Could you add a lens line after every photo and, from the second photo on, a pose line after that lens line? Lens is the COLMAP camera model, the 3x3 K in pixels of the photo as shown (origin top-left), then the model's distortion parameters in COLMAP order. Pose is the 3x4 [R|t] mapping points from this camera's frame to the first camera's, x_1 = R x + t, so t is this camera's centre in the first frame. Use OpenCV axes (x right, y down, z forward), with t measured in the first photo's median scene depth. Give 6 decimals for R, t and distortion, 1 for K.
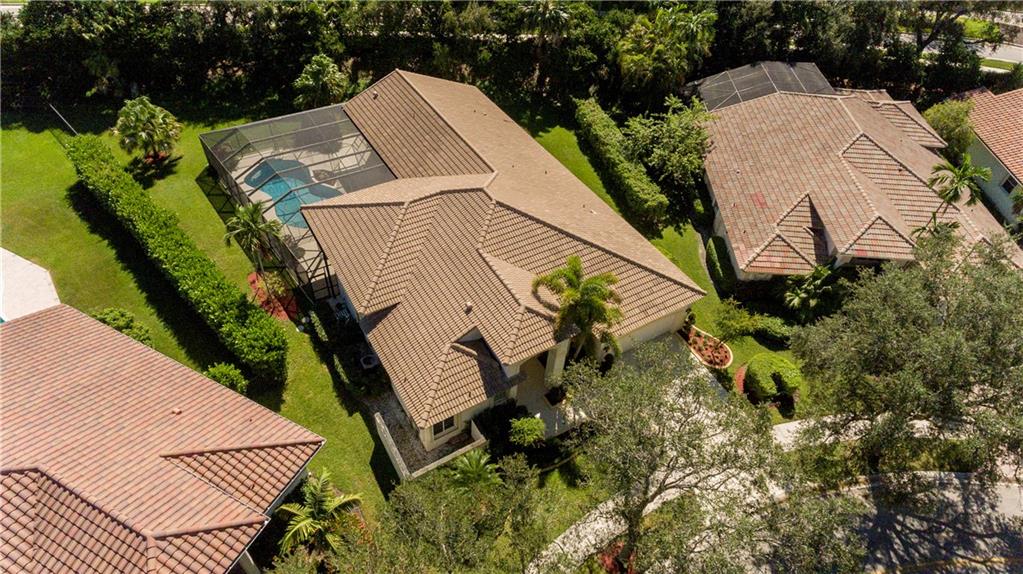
lens RADIAL K [[579.4, 0, 511.5], [0, 579.4, 287.0], [0, 0, 1]] dist [0.016969, -0.000135]
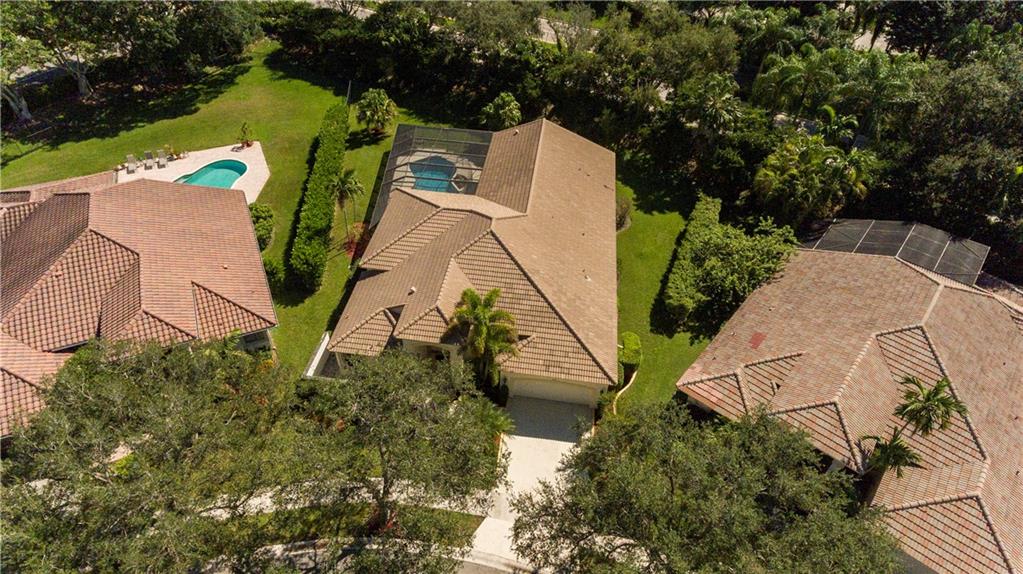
lens RADIAL K [[579.4, 0, 511.5], [0, 579.4, 287.0], [0, 0, 1]] dist [0.016969, -0.000135]
pose [[0.788555, 0.398947, -0.467997, 0.537620], [-0.436156, 0.899312, 0.031720, -0.084722], [0.433530, 0.179106, 0.883161, -0.030726]]
